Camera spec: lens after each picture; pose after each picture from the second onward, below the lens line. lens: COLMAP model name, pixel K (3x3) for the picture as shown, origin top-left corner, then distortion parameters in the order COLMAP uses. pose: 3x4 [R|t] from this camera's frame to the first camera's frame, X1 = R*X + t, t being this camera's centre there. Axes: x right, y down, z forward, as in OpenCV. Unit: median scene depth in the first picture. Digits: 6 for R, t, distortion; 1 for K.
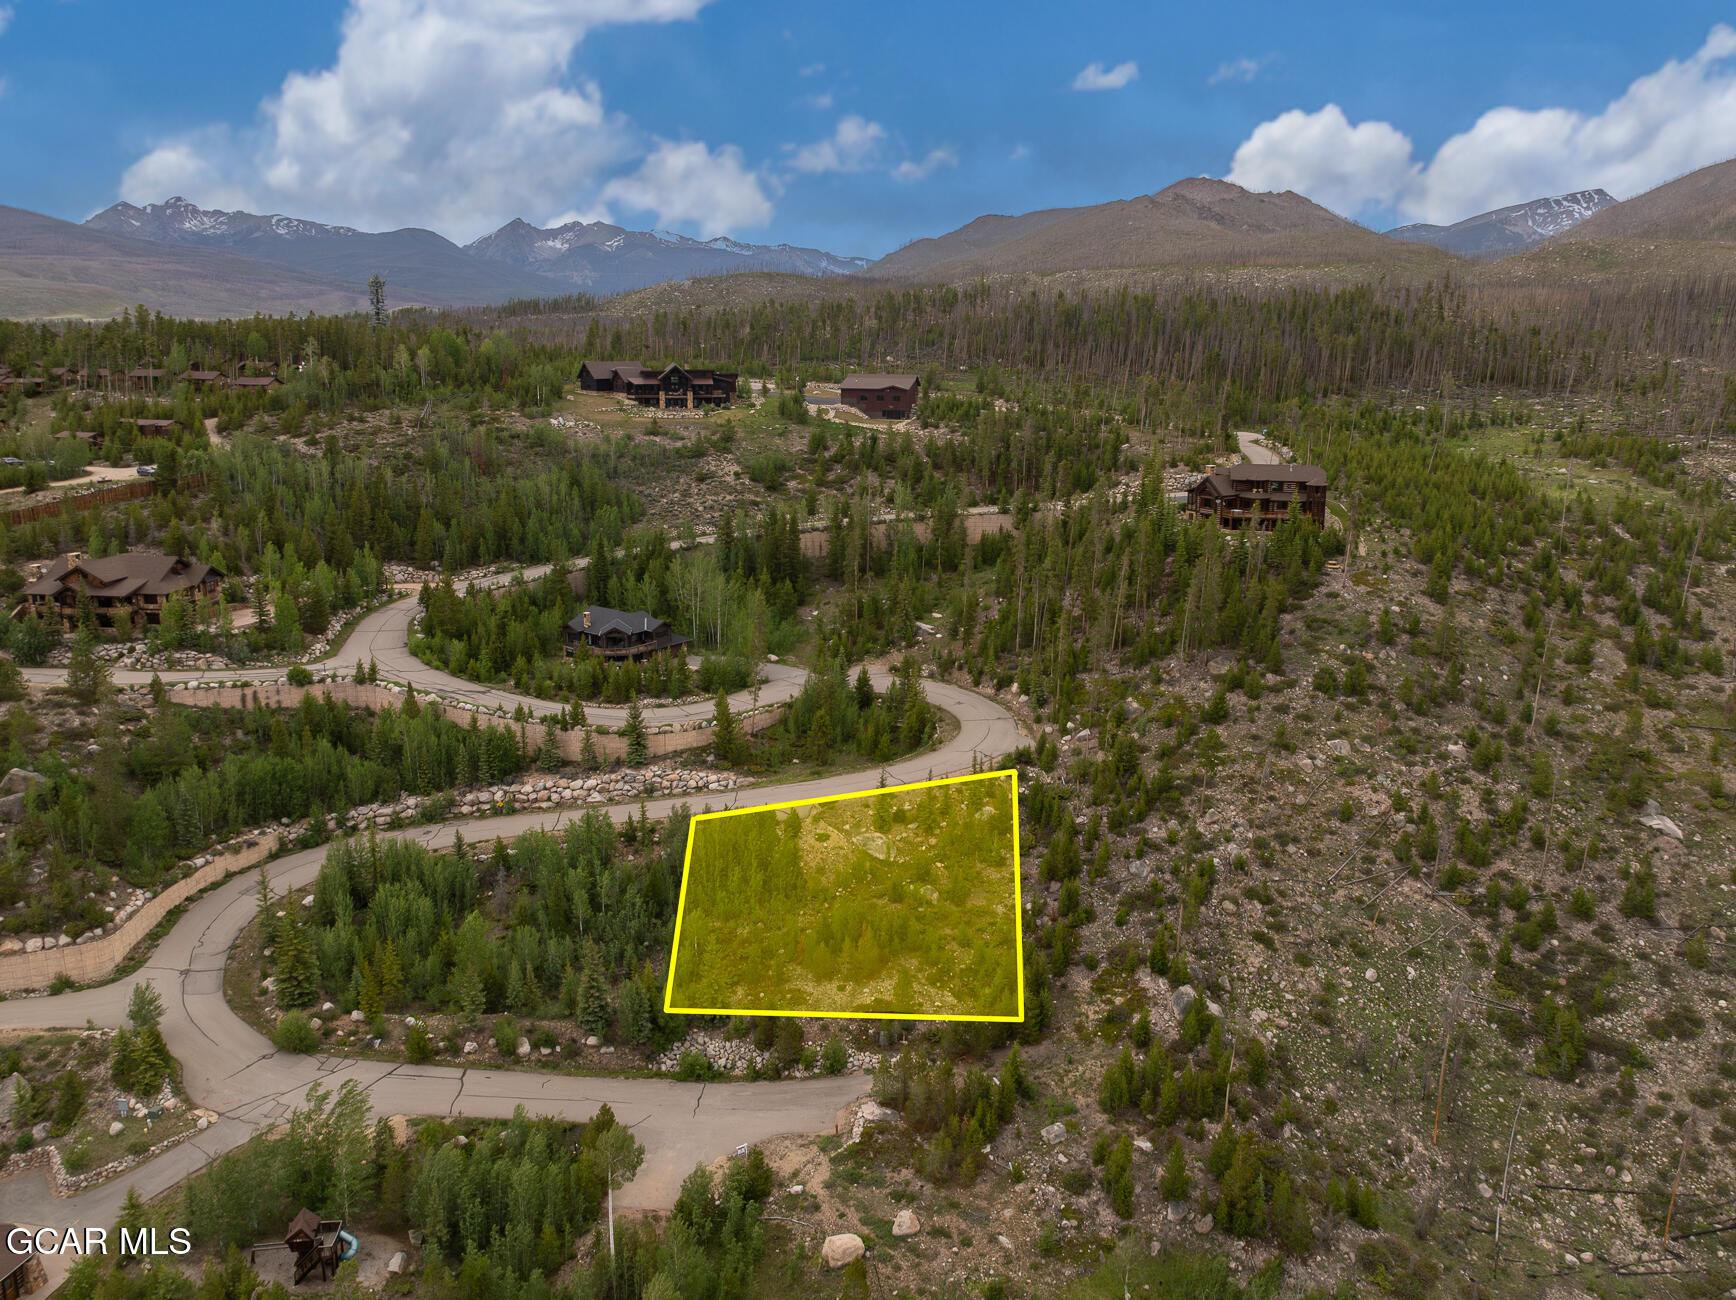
lens RADIAL K [[1290.3, 0, 919.7], [0, 1290.3, 603.0], [0, 0, 1]] dist [-0.023497, 0.000779]
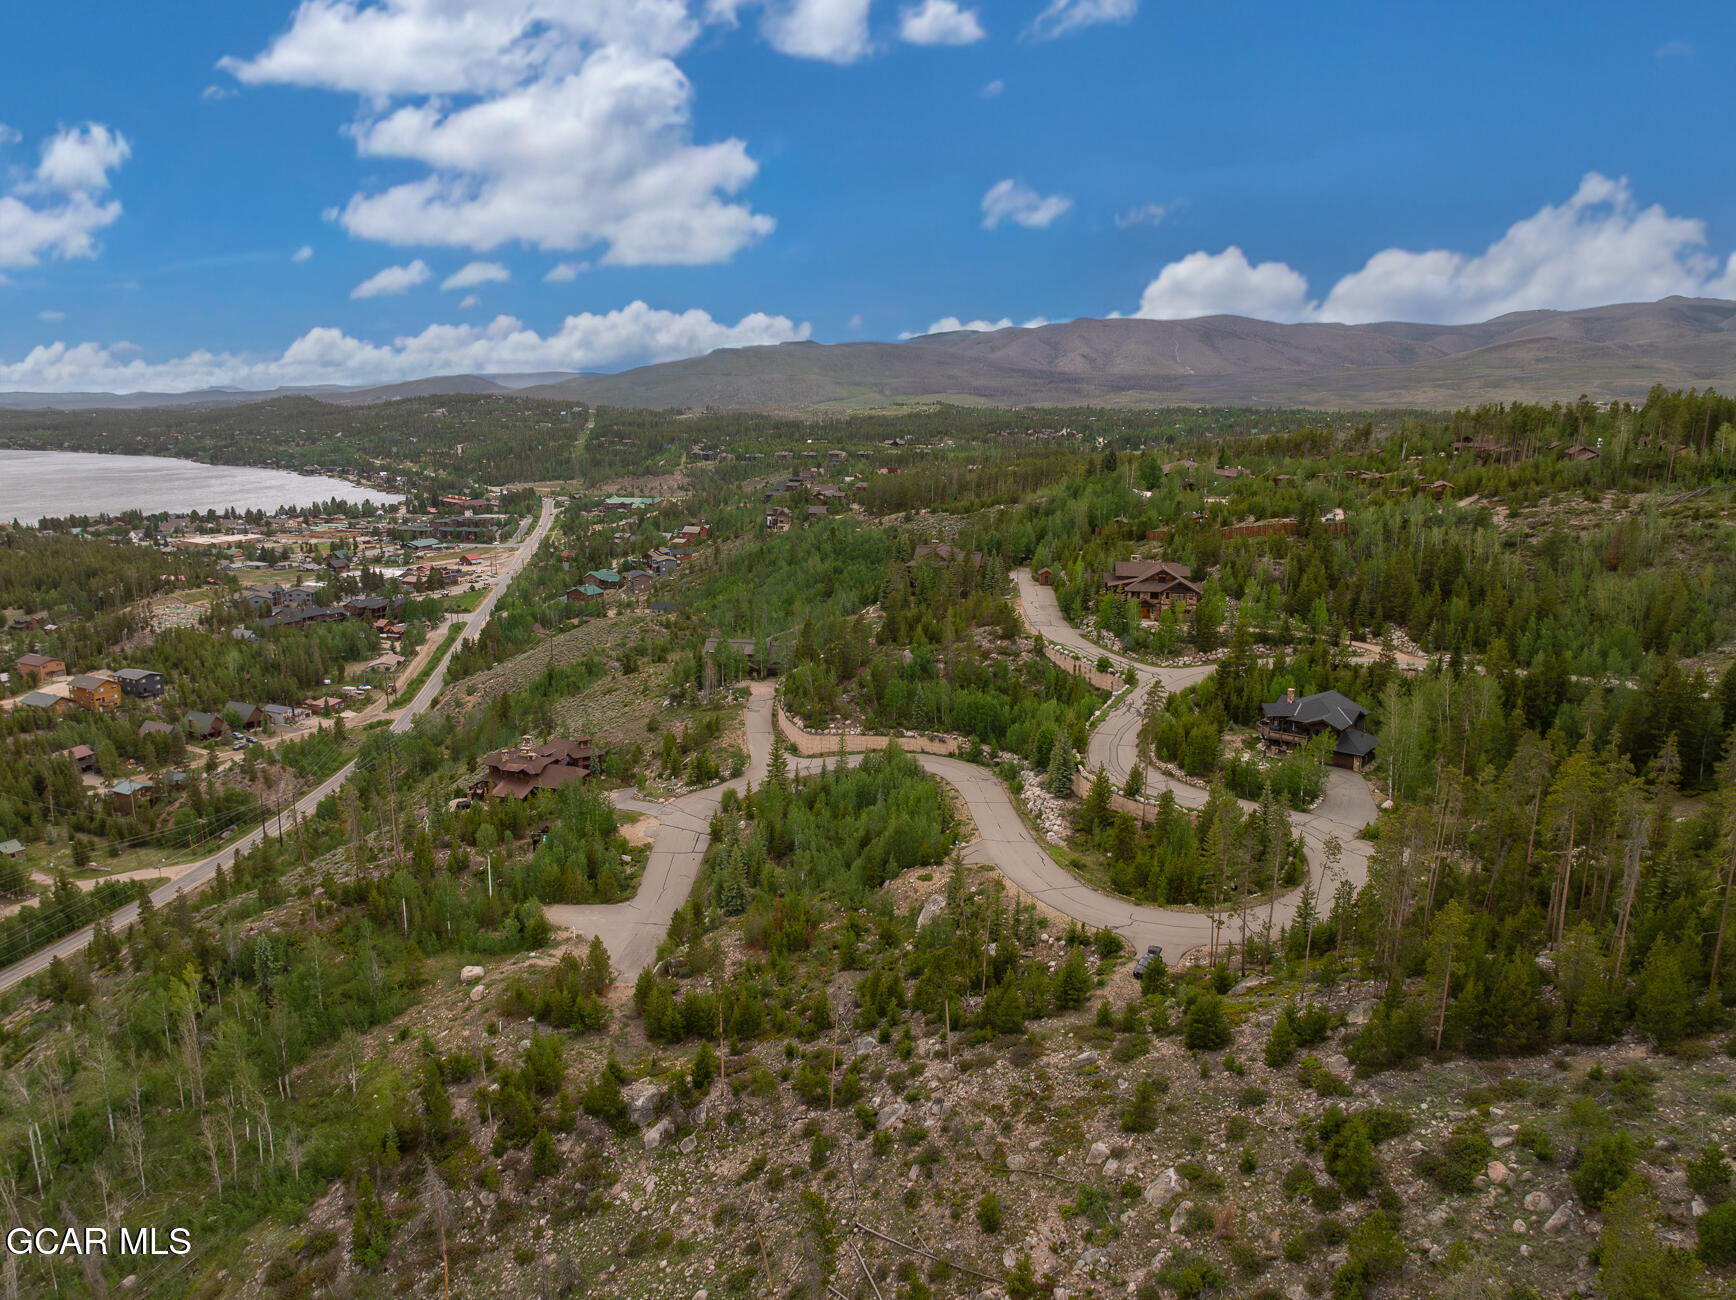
lens RADIAL K [[1210.3, 0, 873.2], [0, 1210.3, 625.3], [0, 0, 1]] dist [-0.022838, 0.004224]
pose [[-0.069019, 0.171590, -0.982748, 0.887166], [-0.211758, 0.960129, 0.182513, -0.188897], [0.974882, 0.220701, -0.029931, 0.994340]]
